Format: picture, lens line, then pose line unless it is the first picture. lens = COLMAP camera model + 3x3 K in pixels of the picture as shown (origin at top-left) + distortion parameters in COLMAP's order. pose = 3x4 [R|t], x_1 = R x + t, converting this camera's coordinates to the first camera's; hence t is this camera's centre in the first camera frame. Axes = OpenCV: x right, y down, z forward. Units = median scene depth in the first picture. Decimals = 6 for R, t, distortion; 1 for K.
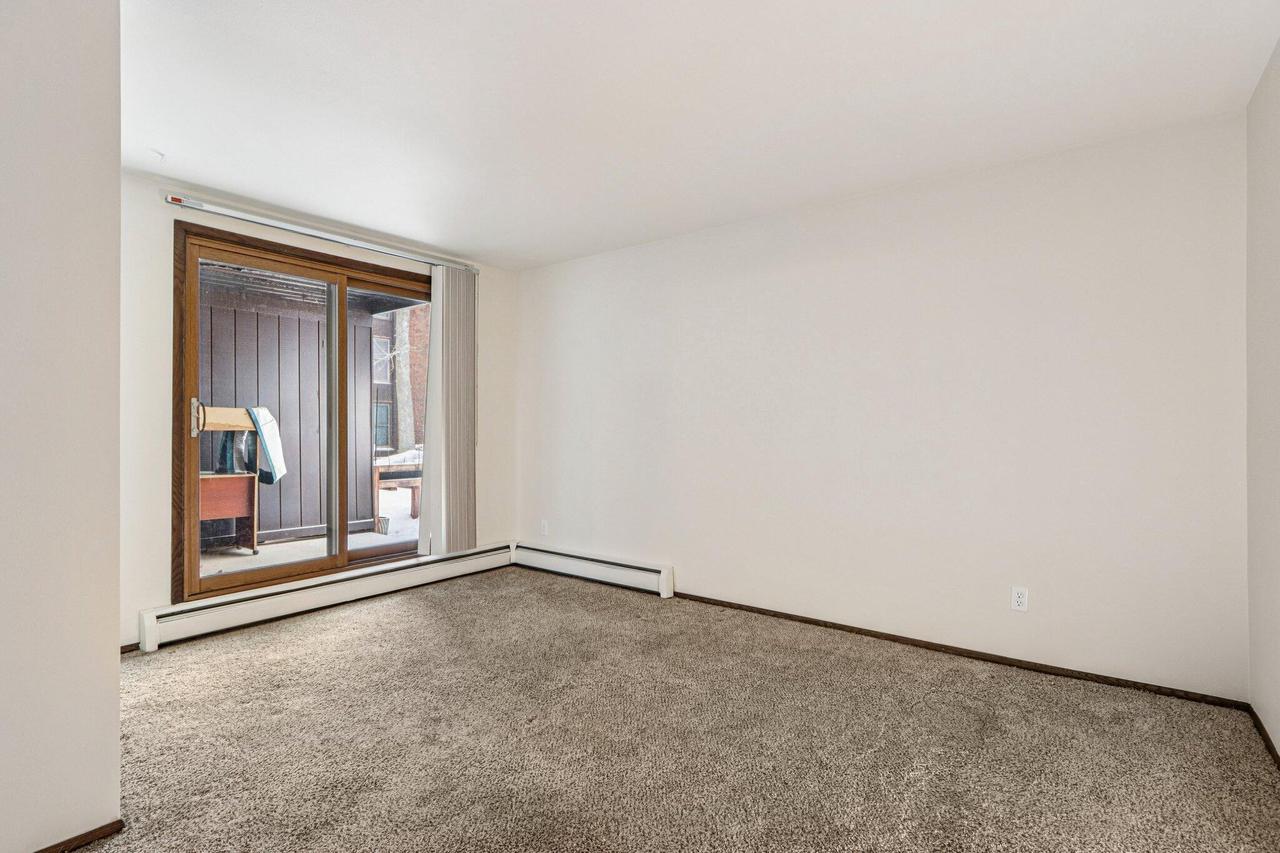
lens RADIAL K [[570.9, 0, 658.6], [0, 570.9, 428.1], [0, 0, 1]] dist [-0.009971, 0.000102]
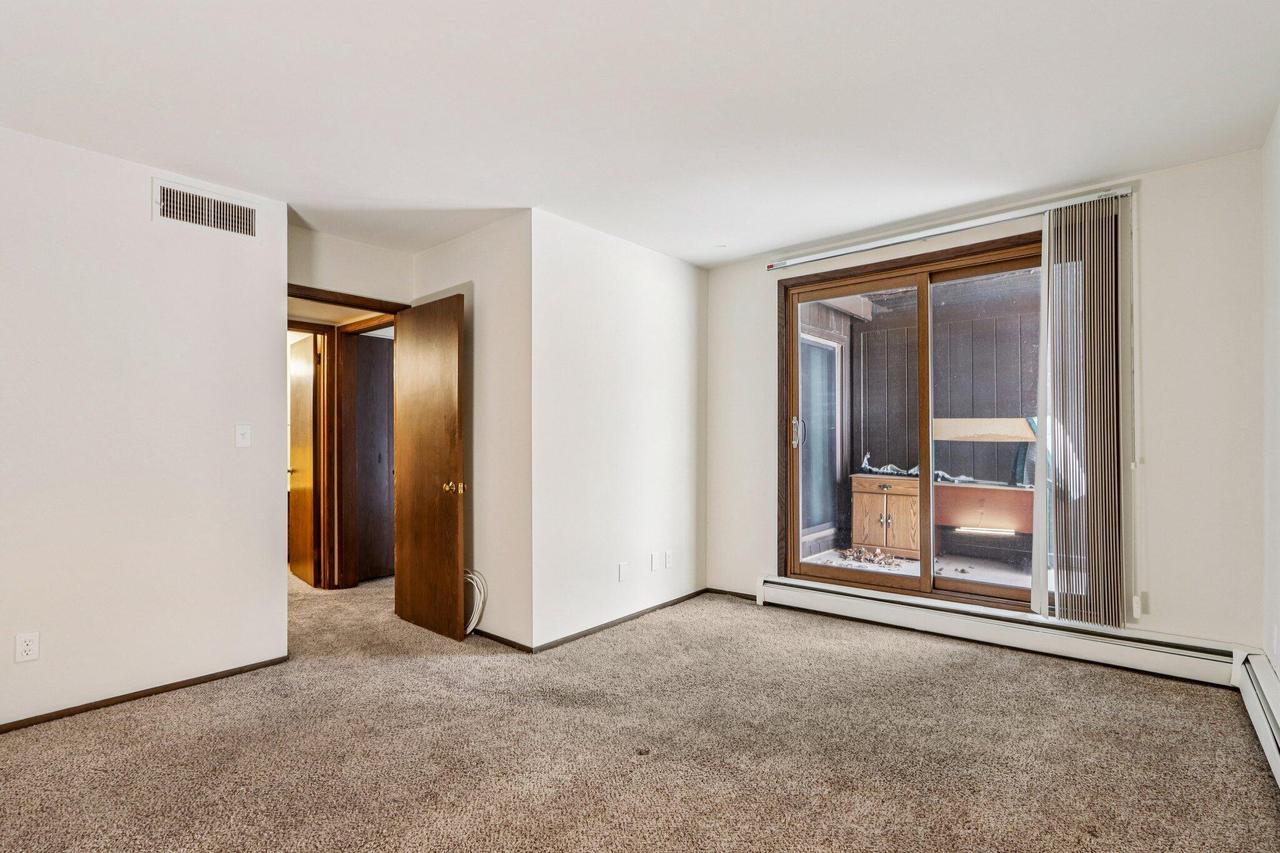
lens RADIAL K [[611.5, 0, 638.7], [0, 611.5, 435.2], [0, 0, 1]] dist [-0.013495, 0.000384]
pose [[-0.033935, -0.008773, -0.999386, 0.506389], [0.006240, 0.999940, -0.008990, -0.001849], [0.999405, -0.006542, -0.033878, 0.660071]]
